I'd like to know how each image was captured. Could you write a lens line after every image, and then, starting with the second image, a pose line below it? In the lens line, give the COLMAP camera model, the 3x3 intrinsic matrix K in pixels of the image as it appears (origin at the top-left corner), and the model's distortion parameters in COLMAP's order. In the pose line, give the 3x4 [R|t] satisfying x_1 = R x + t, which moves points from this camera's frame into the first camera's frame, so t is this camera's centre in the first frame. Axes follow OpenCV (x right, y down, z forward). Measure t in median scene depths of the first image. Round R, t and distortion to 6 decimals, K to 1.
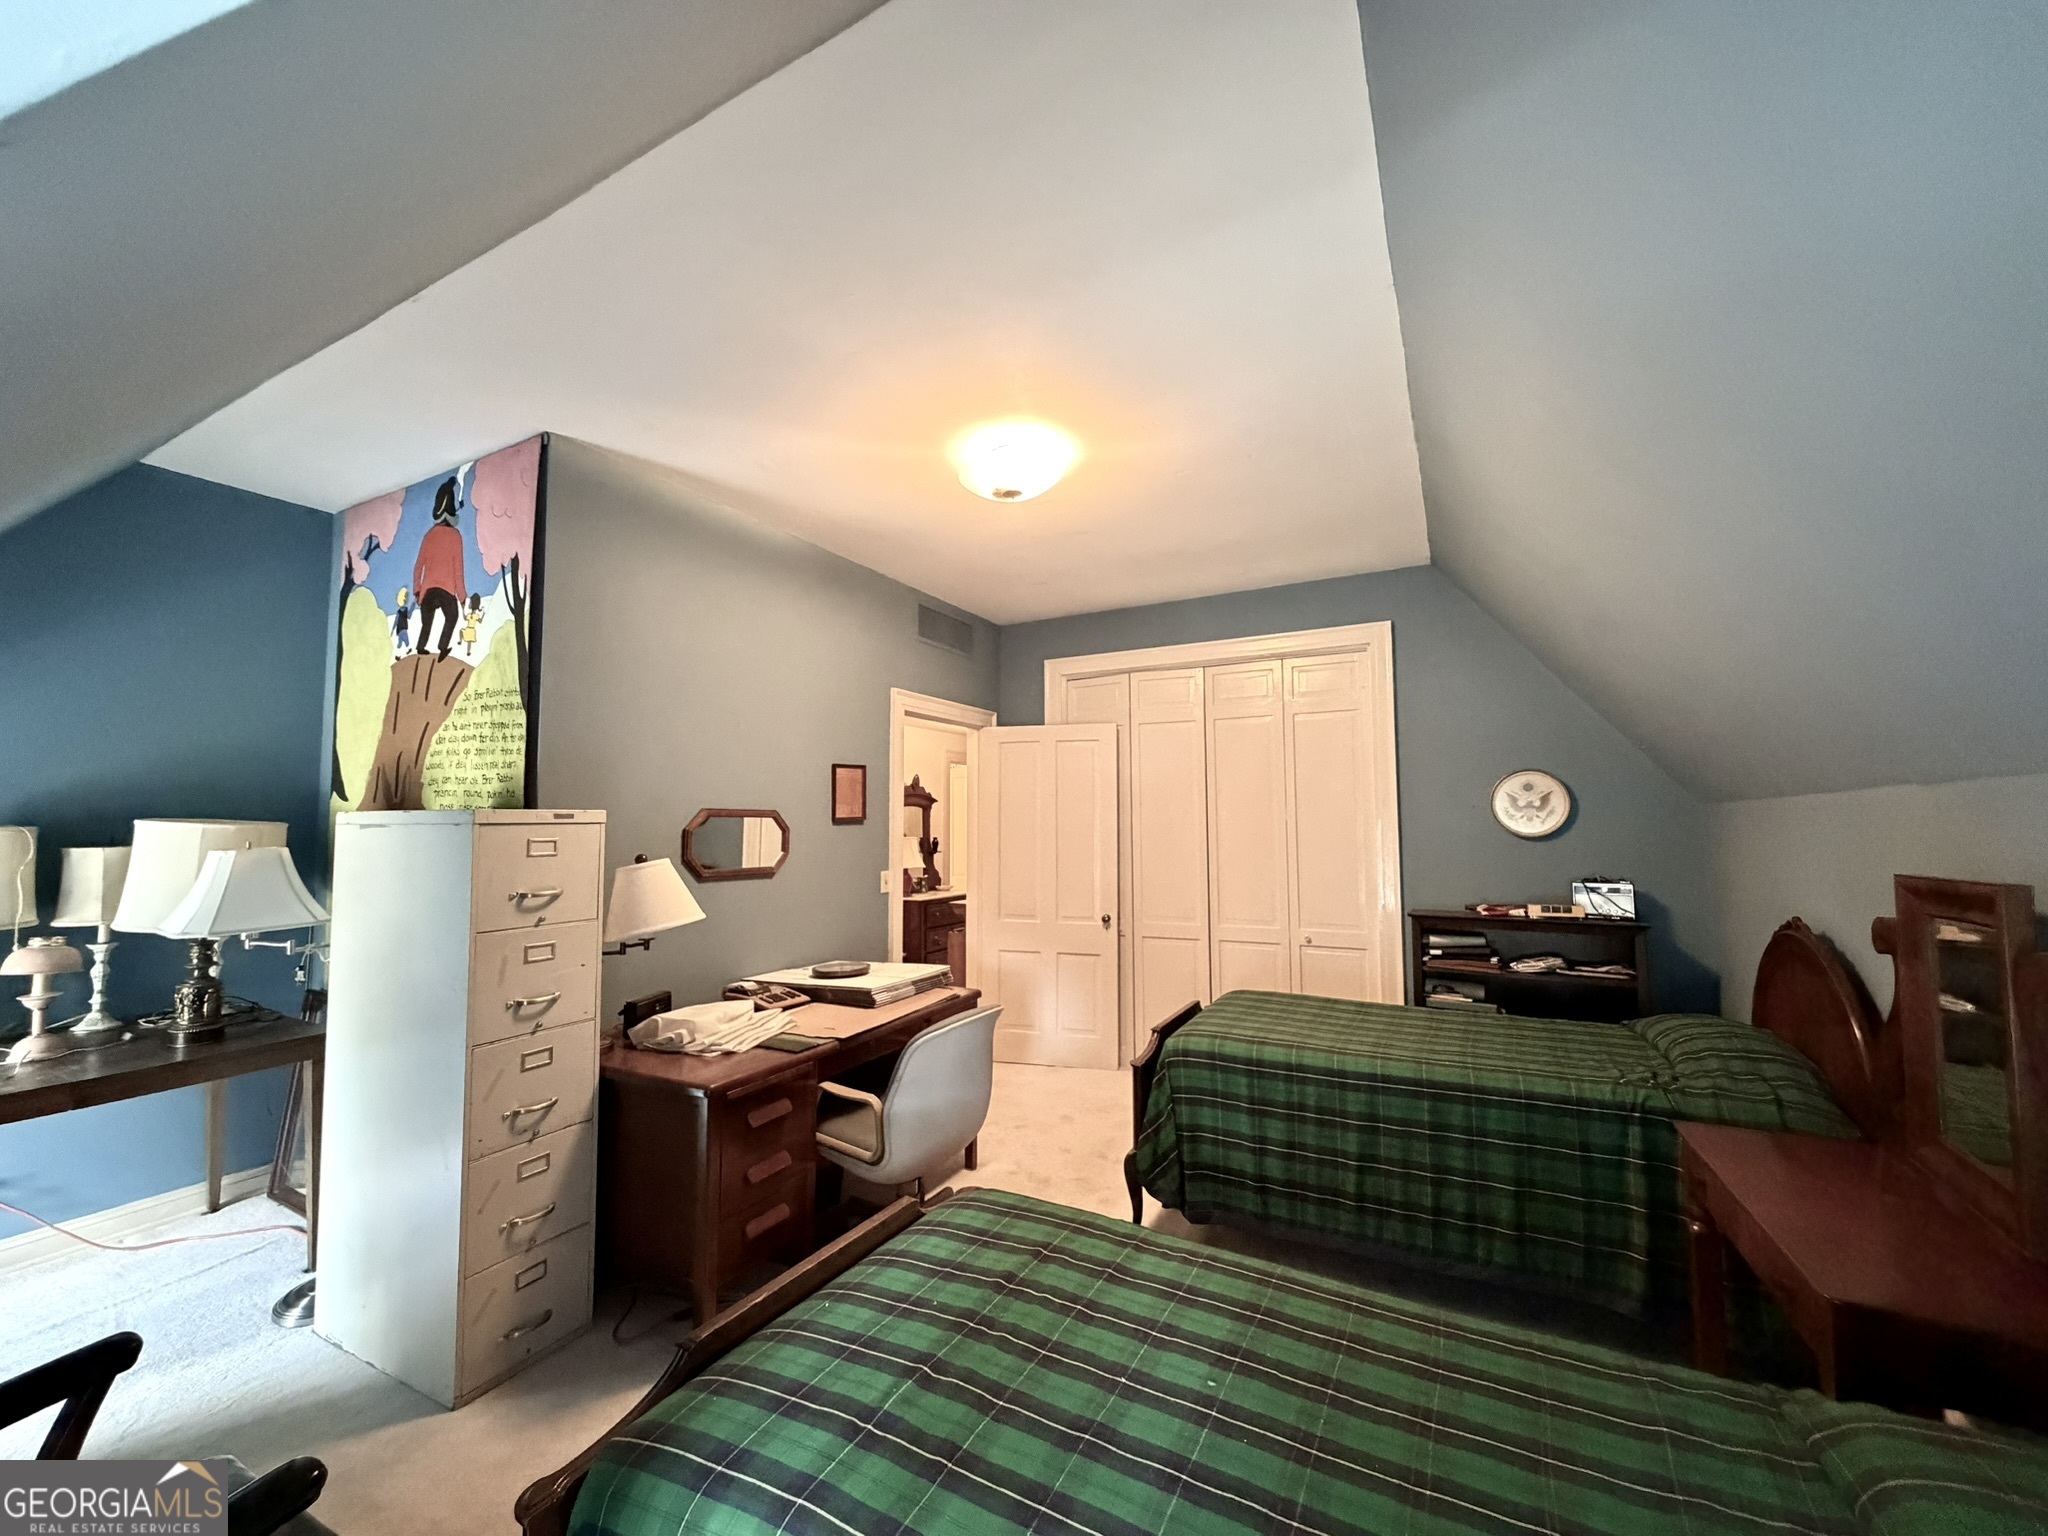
lens RADIAL K [[814.0, 0, 1025.6], [0, 814.0, 769.7], [0, 0, 1]] dist [-0.000025, 0.000005]
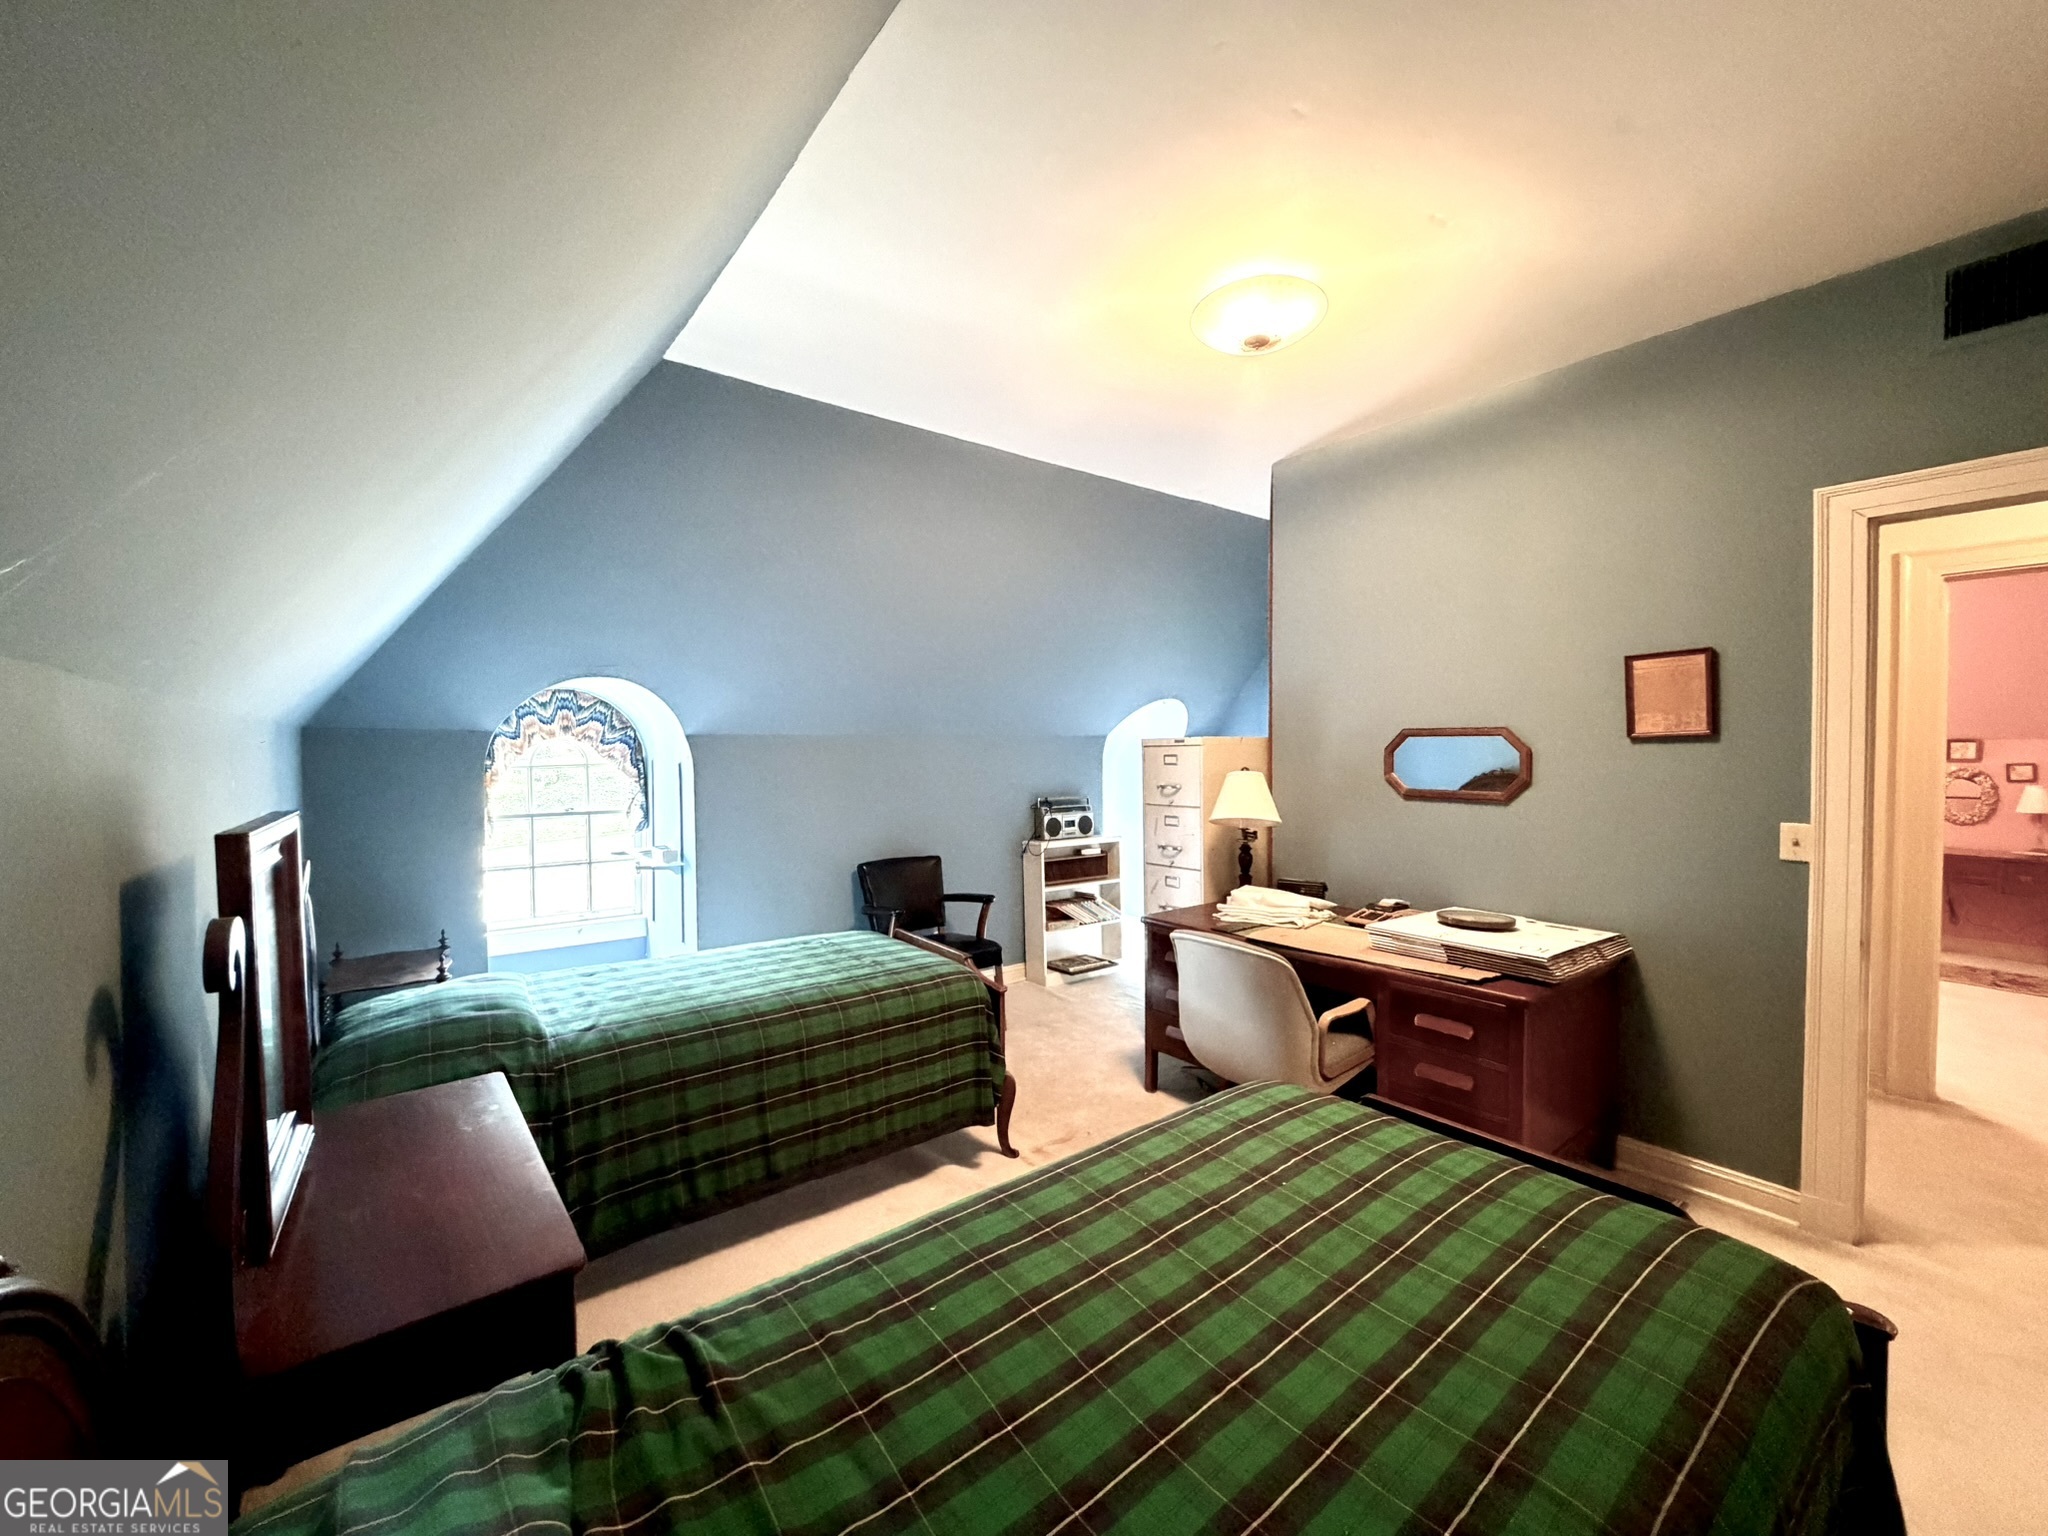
lens RADIAL K [[814.0, 0, 1027.8], [0, 814.0, 765.8], [0, 0, 1]] dist [-0.000025, 0.000005]
pose [[-0.398379, 0.022747, -0.916939, 0.609252], [0.066468, 0.997780, -0.004126, 0.055228], [0.914809, -0.062591, -0.399007, 0.799448]]
